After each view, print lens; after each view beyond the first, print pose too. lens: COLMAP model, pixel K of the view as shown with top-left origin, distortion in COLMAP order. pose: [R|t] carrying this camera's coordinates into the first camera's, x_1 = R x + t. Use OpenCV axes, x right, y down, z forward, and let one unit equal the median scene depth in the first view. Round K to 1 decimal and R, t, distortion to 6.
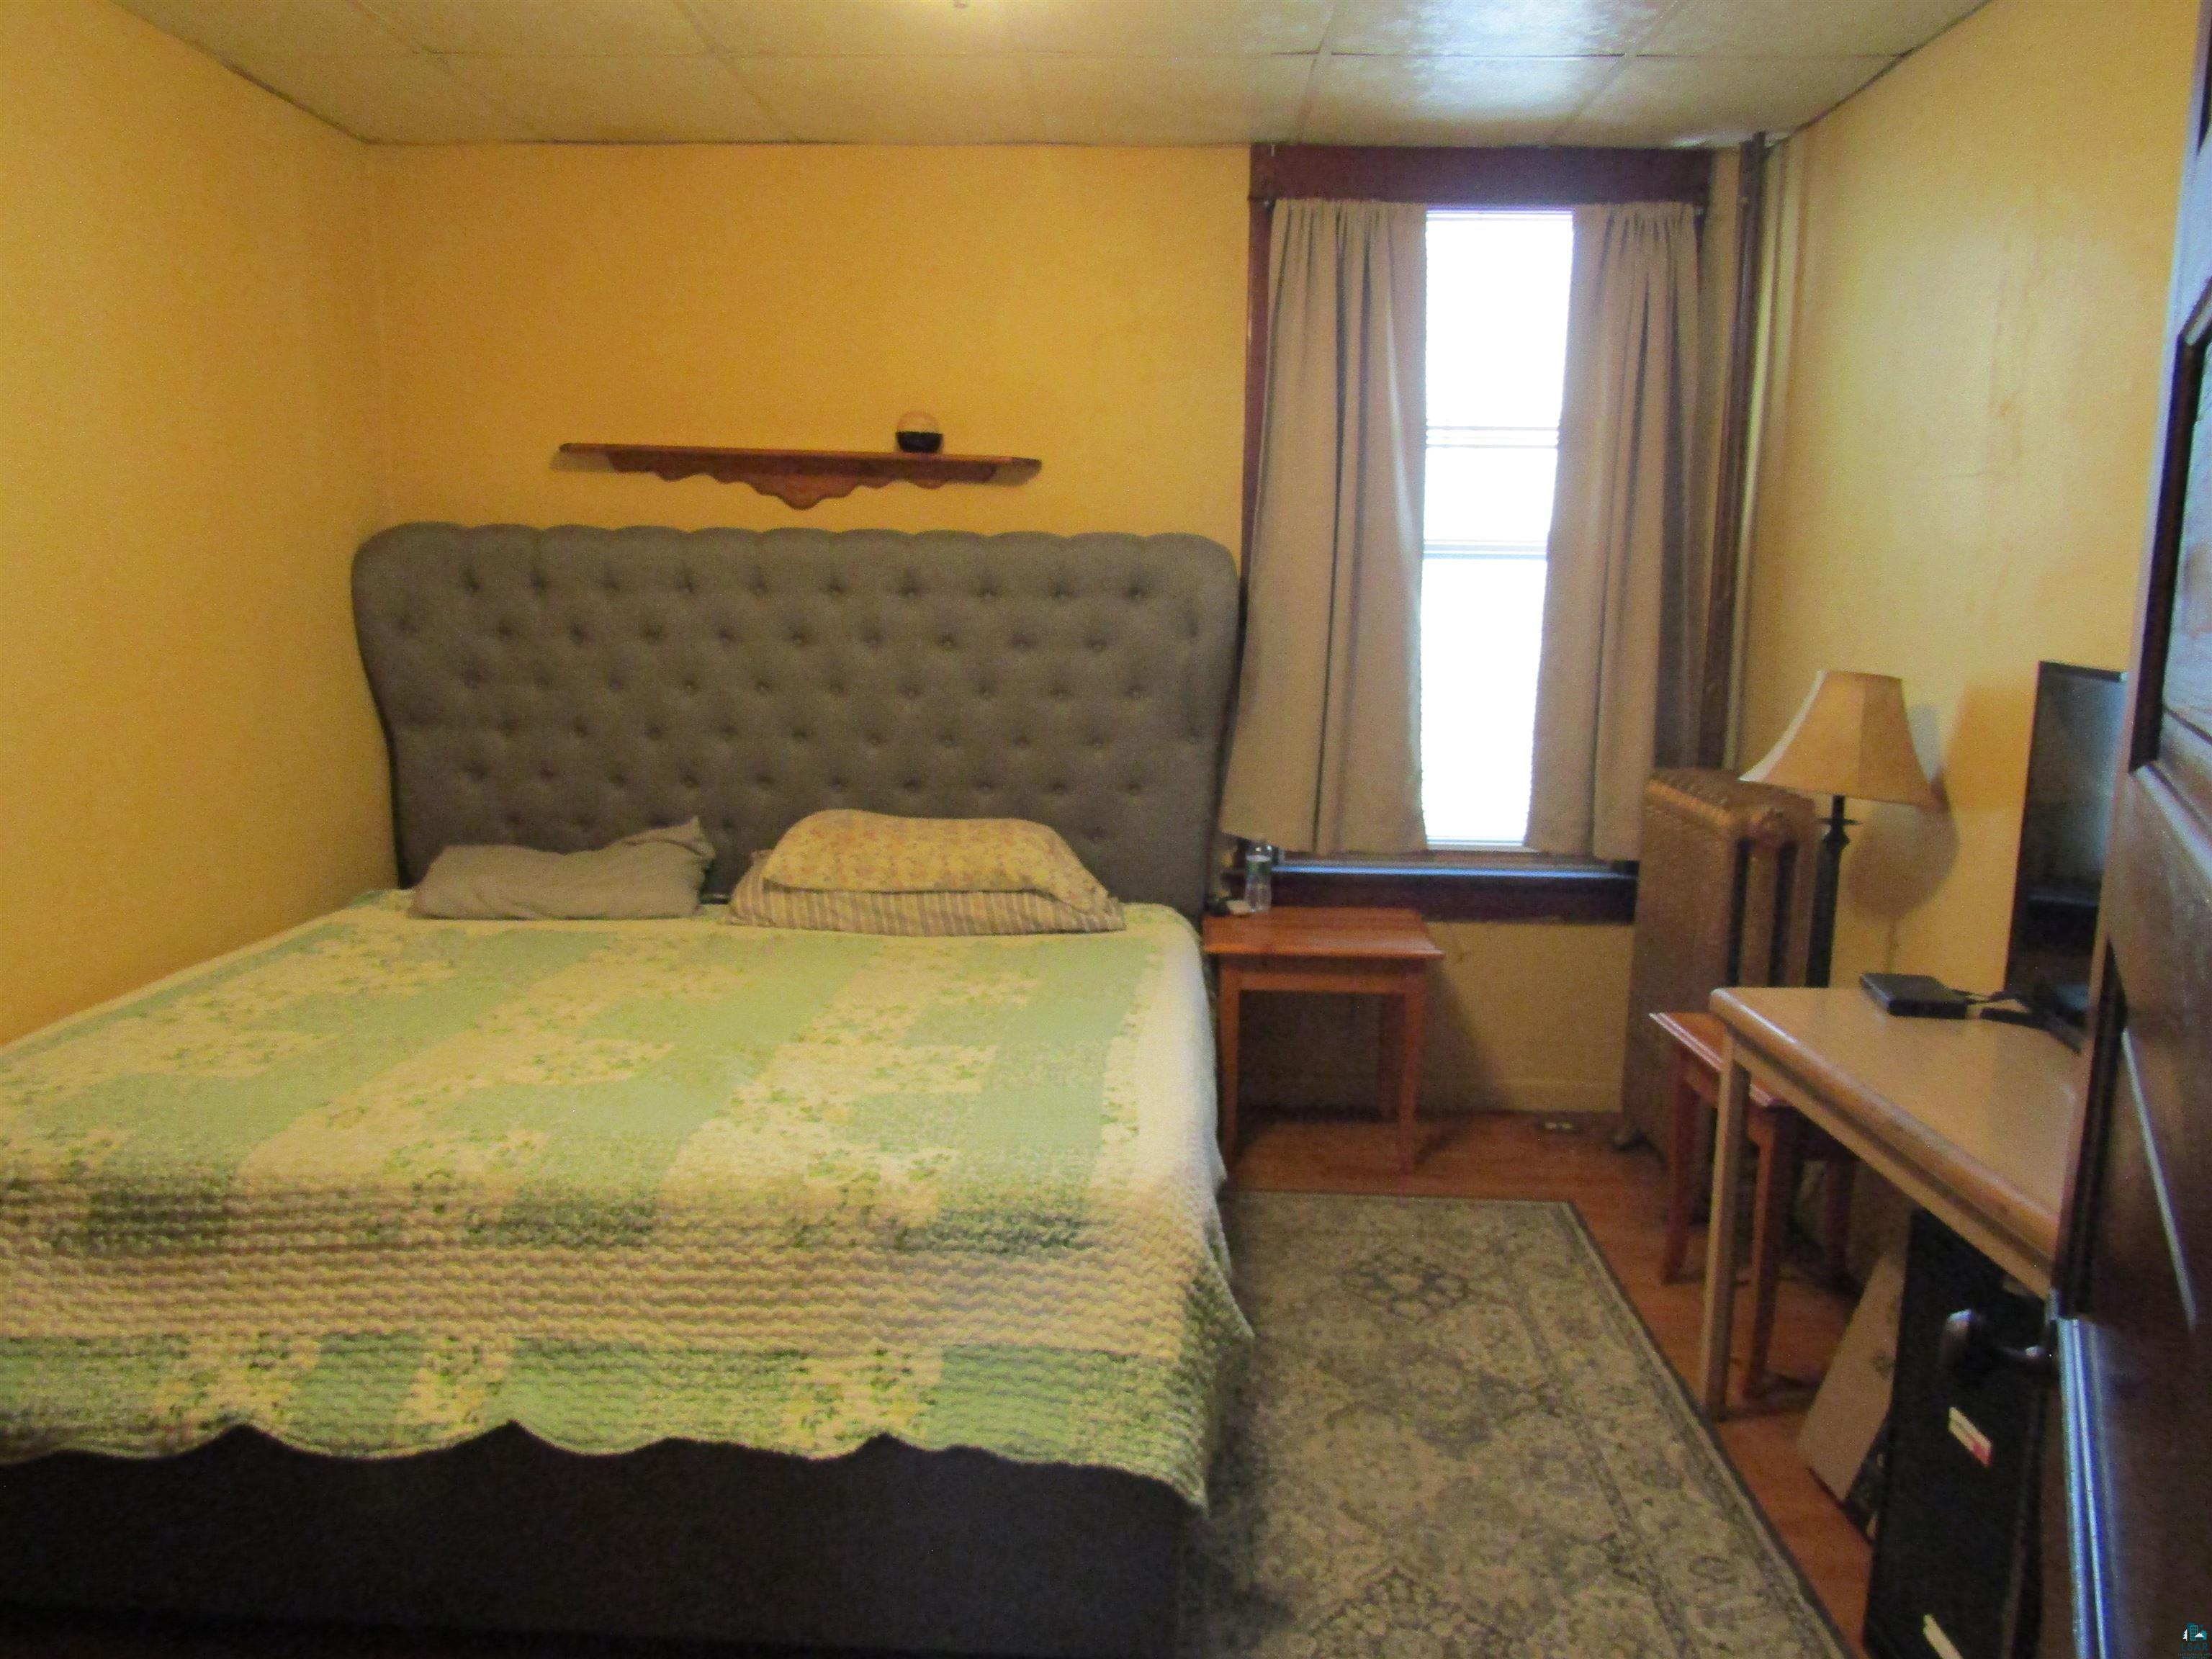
lens RADIAL K [[1557.7, 0, 1116.4], [0, 1557.7, 827.8], [0, 0, 1]] dist [-0.012243, -0.000024]
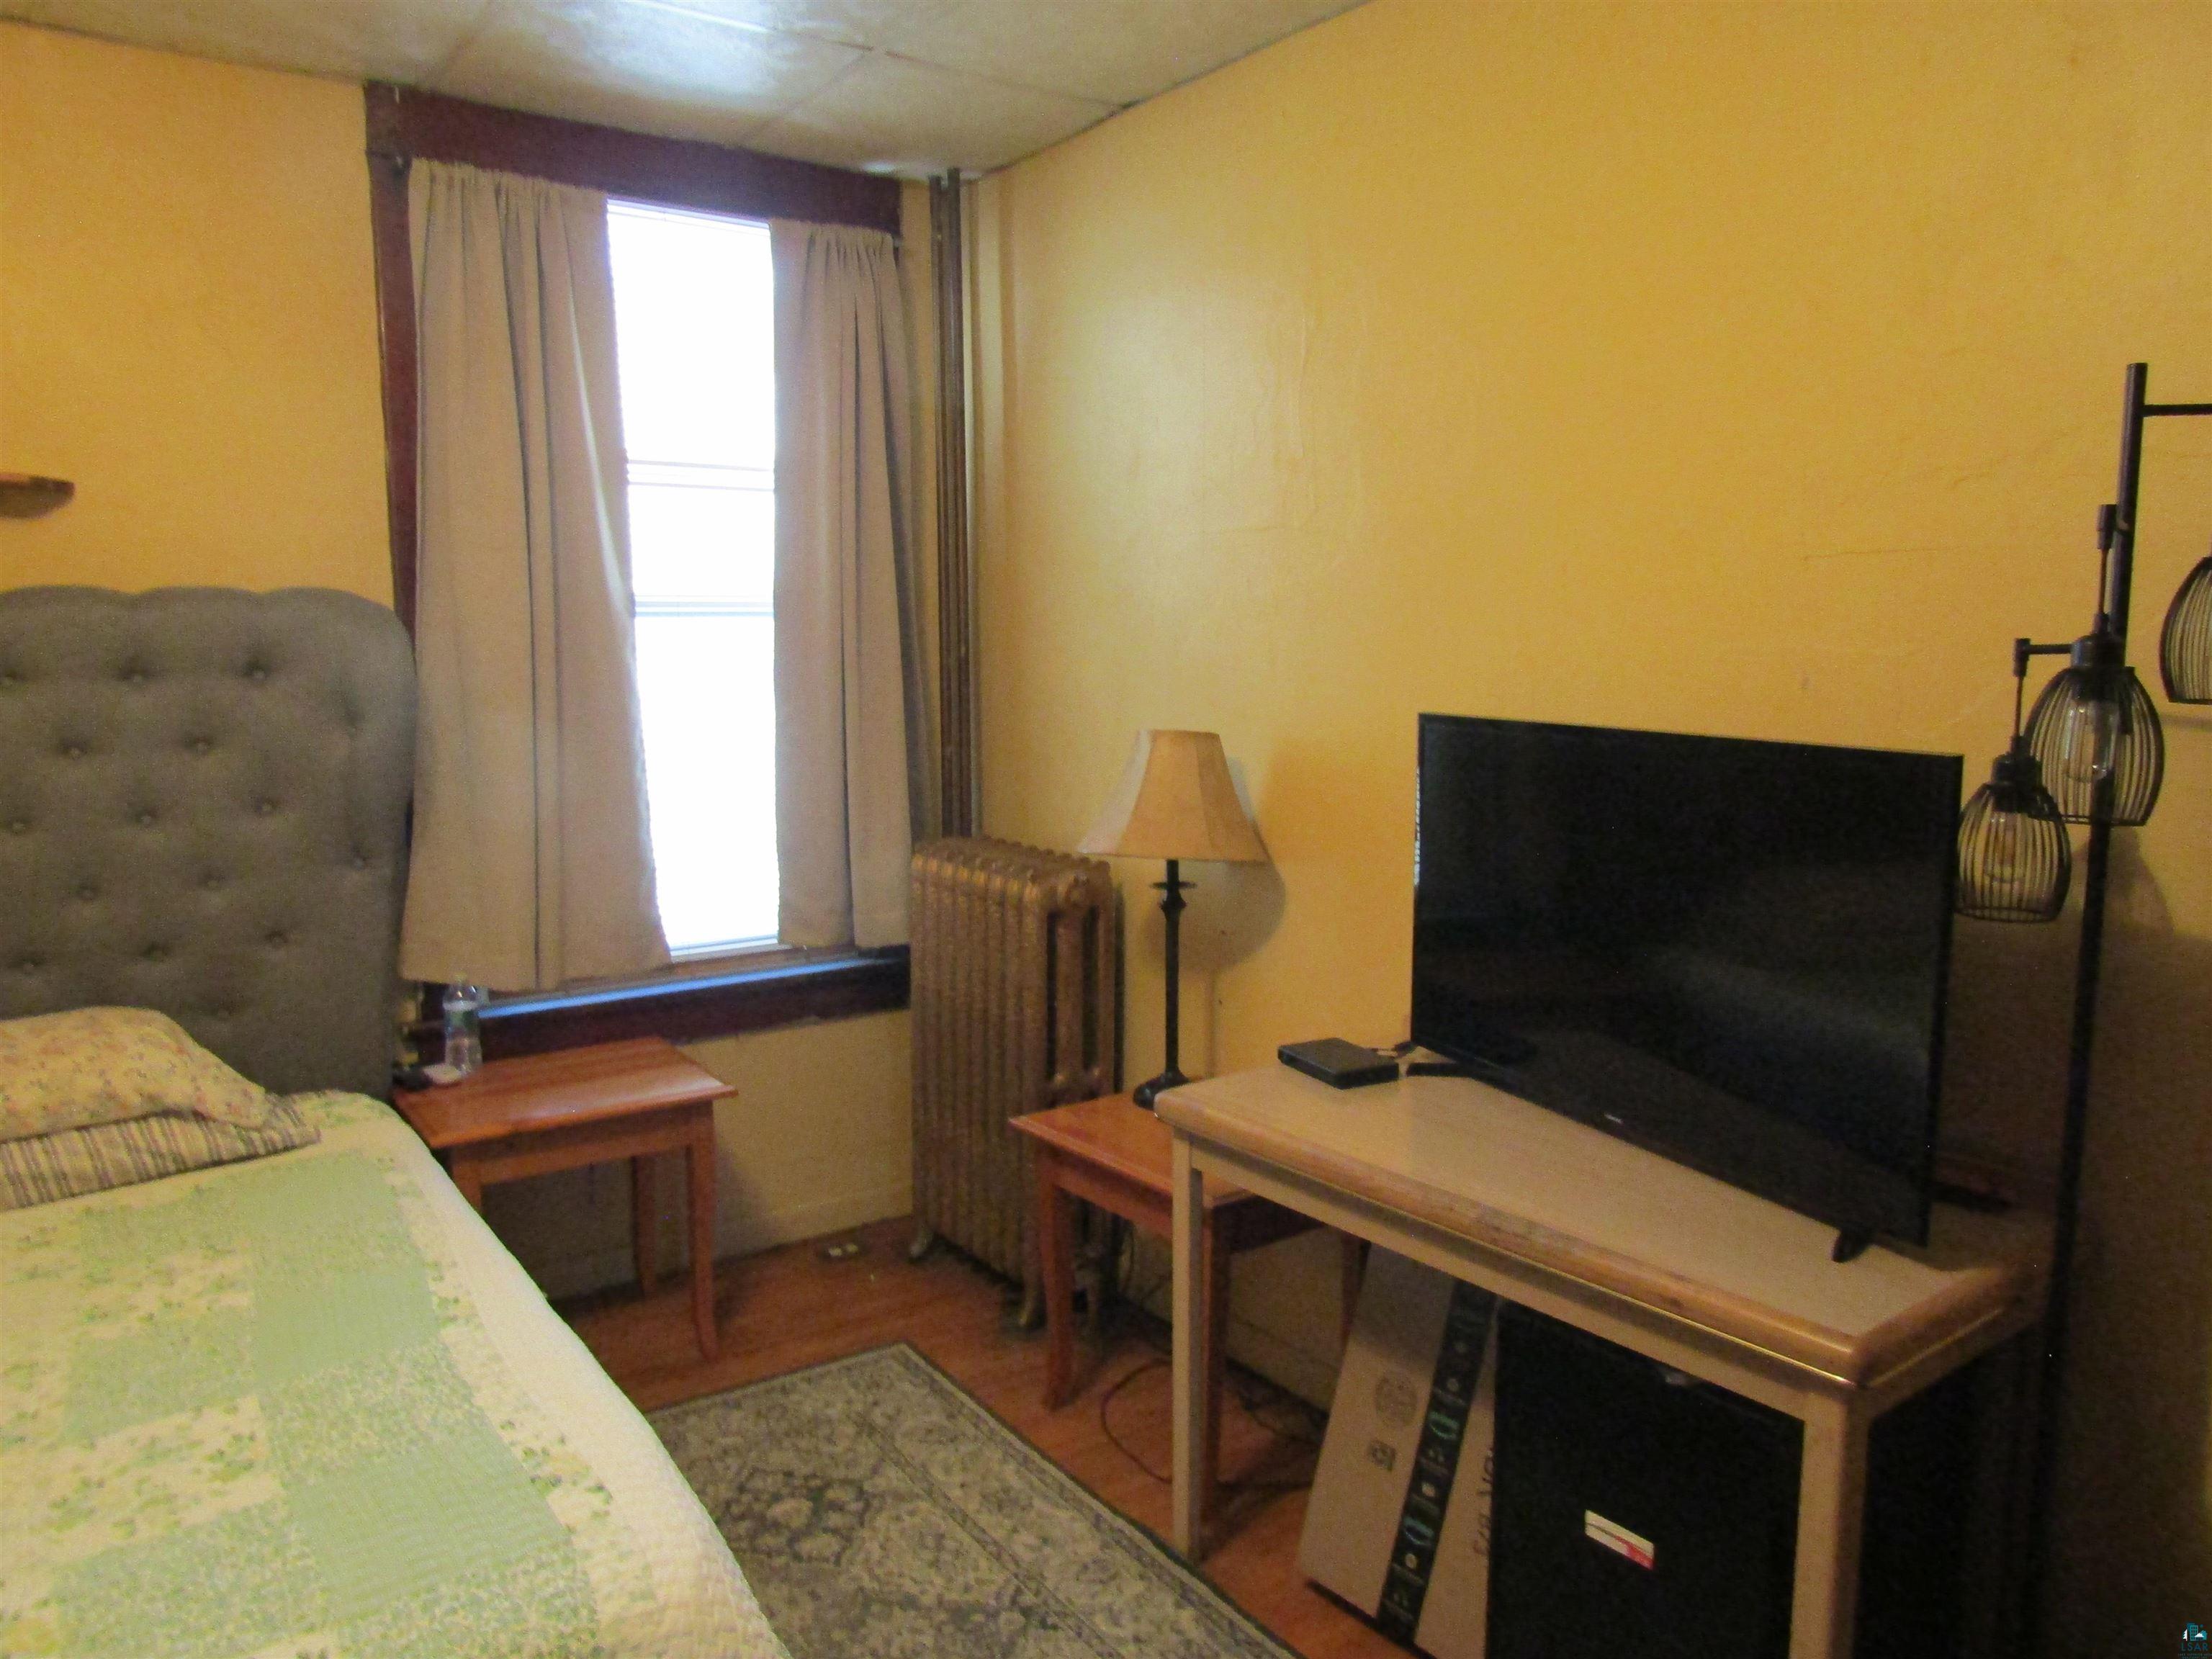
lens RADIAL K [[1557.7, 0, 1115.1], [0, 1557.7, 828.6], [0, 0, 1]] dist [-0.012243, -0.000024]
pose [[0.797952, -0.091474, 0.595739, -0.108185], [0.110787, 0.993835, 0.004210, -0.037513], [-0.592451, 0.062641, 0.803167, 0.195154]]
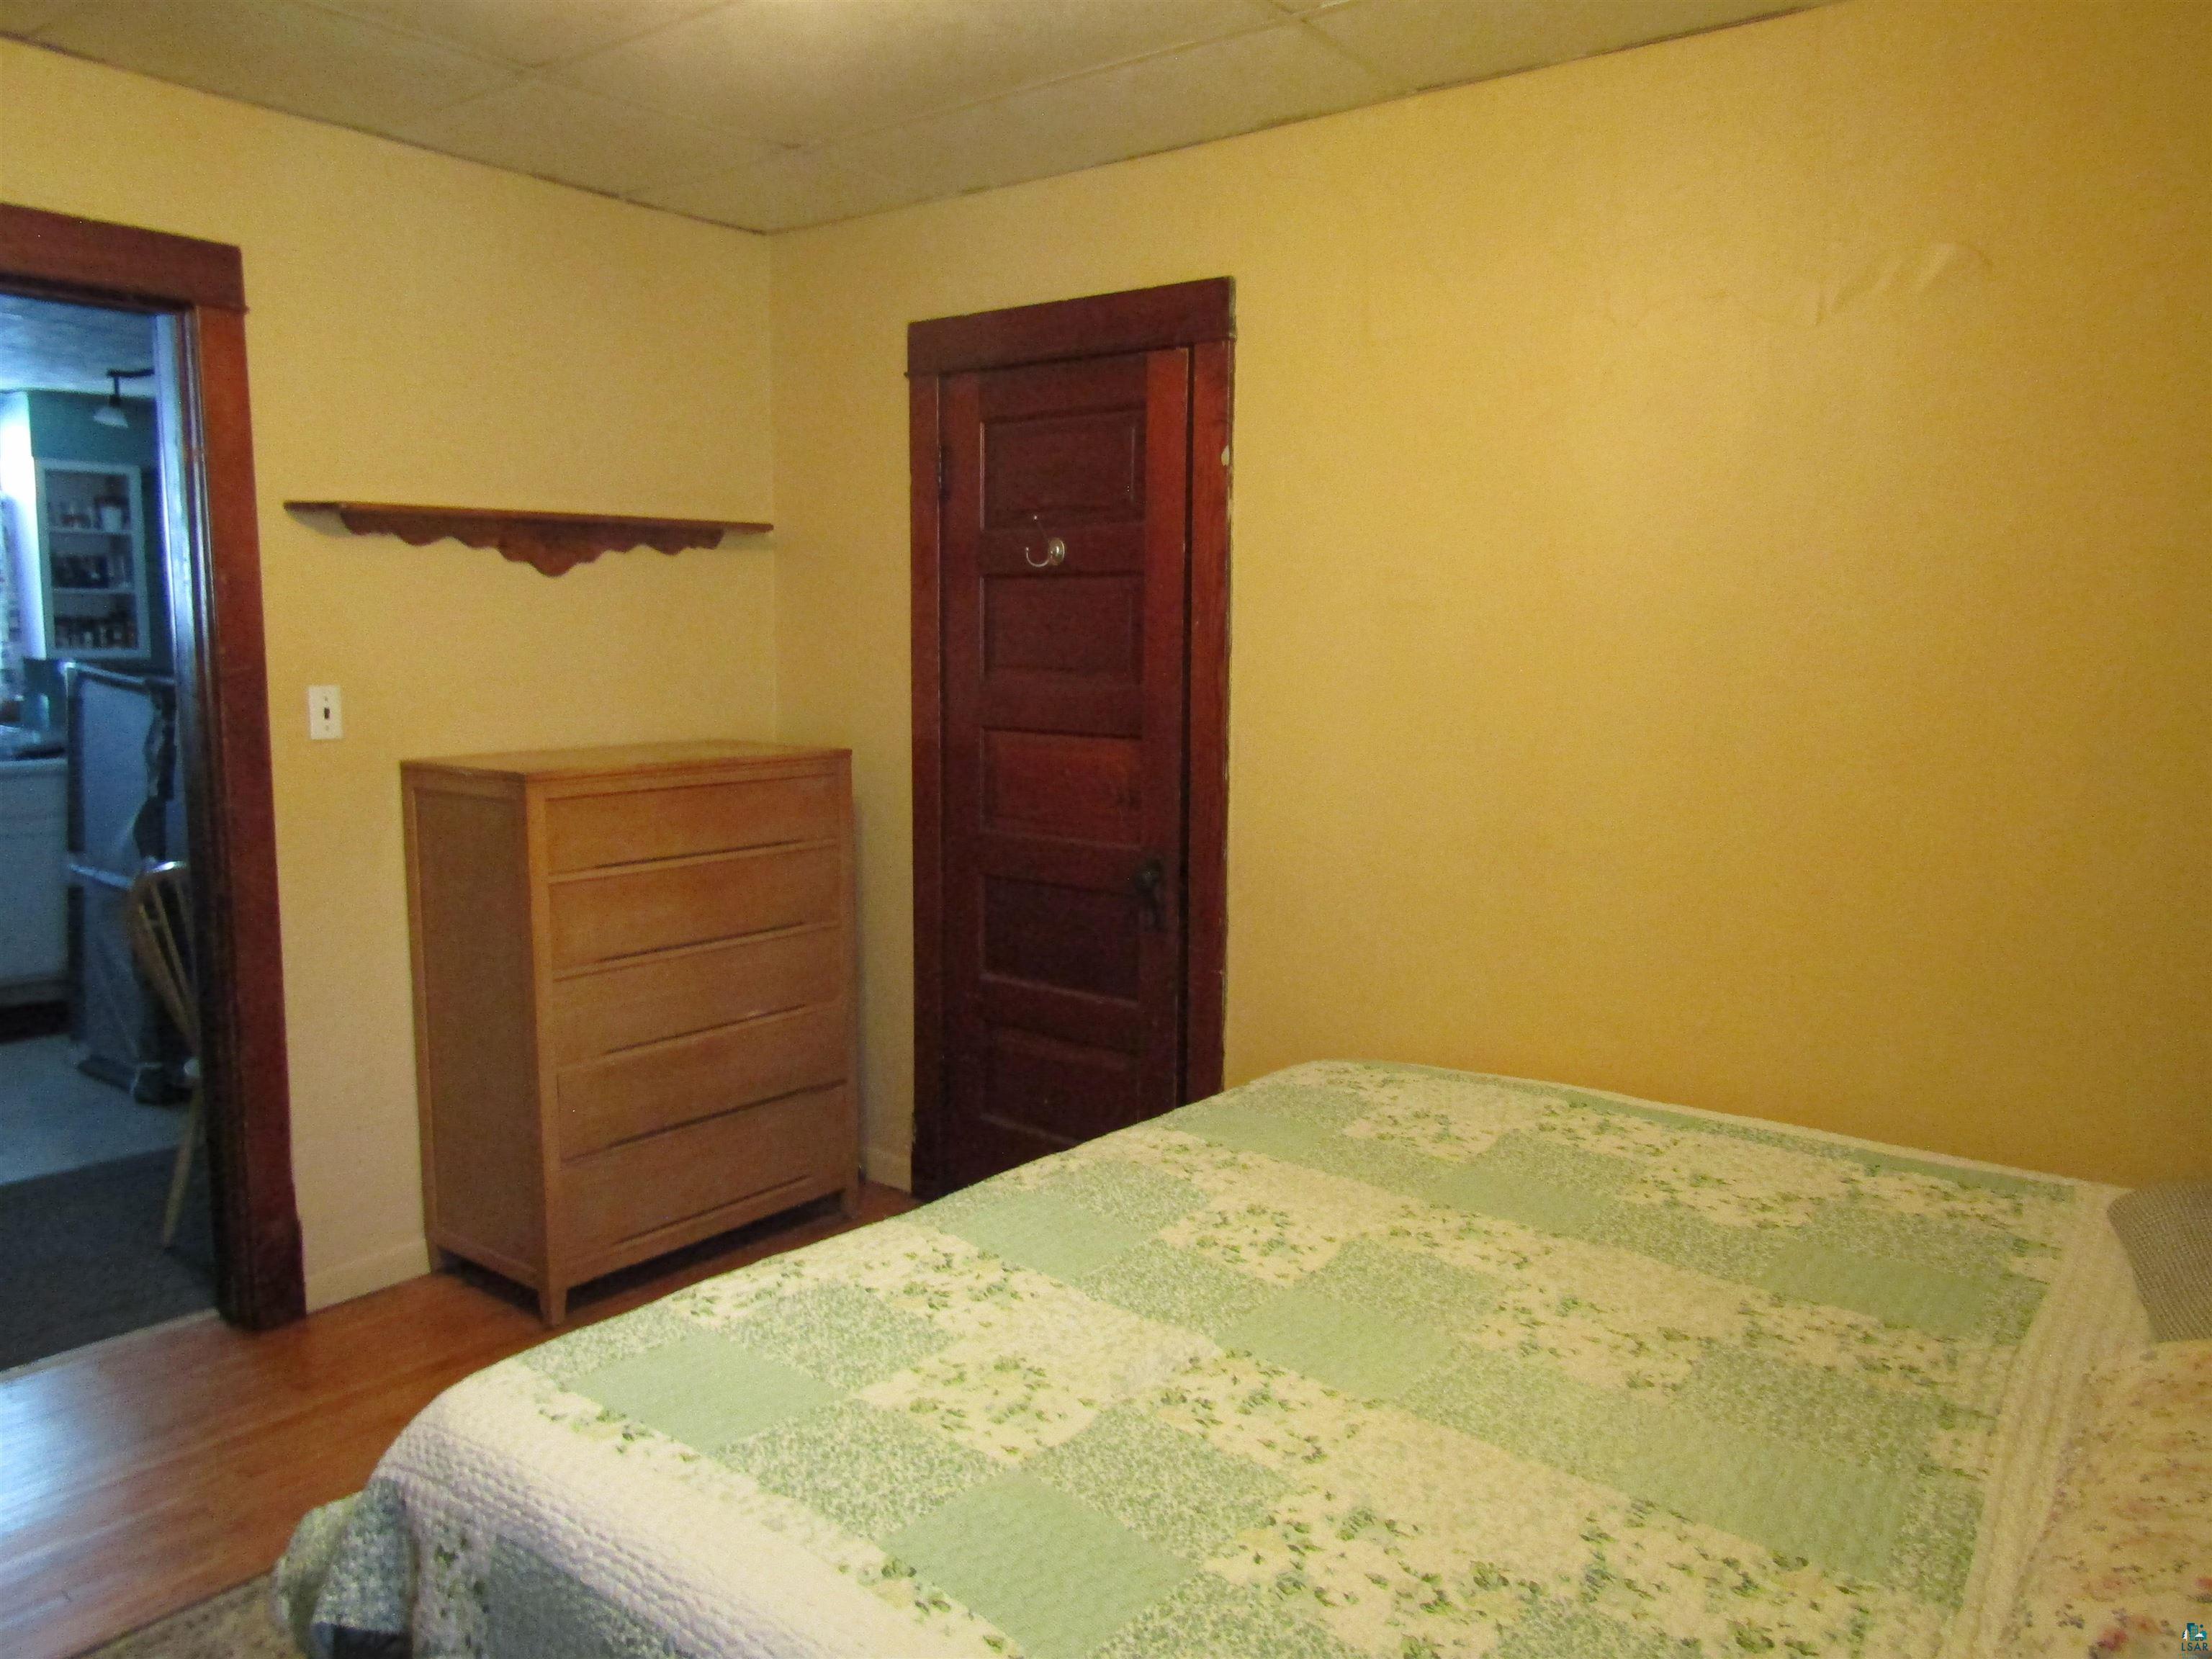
lens RADIAL K [[1557.7, 0, 1094.5], [0, 1557.7, 841.4], [0, 0, 1]] dist [-0.012243, -0.000024]
pose [[-0.597700, 0.070000, -0.798658, 0.246087], [-0.159898, 0.965759, 0.204310, -0.143503], [0.785613, 0.249820, -0.566041, 0.922319]]
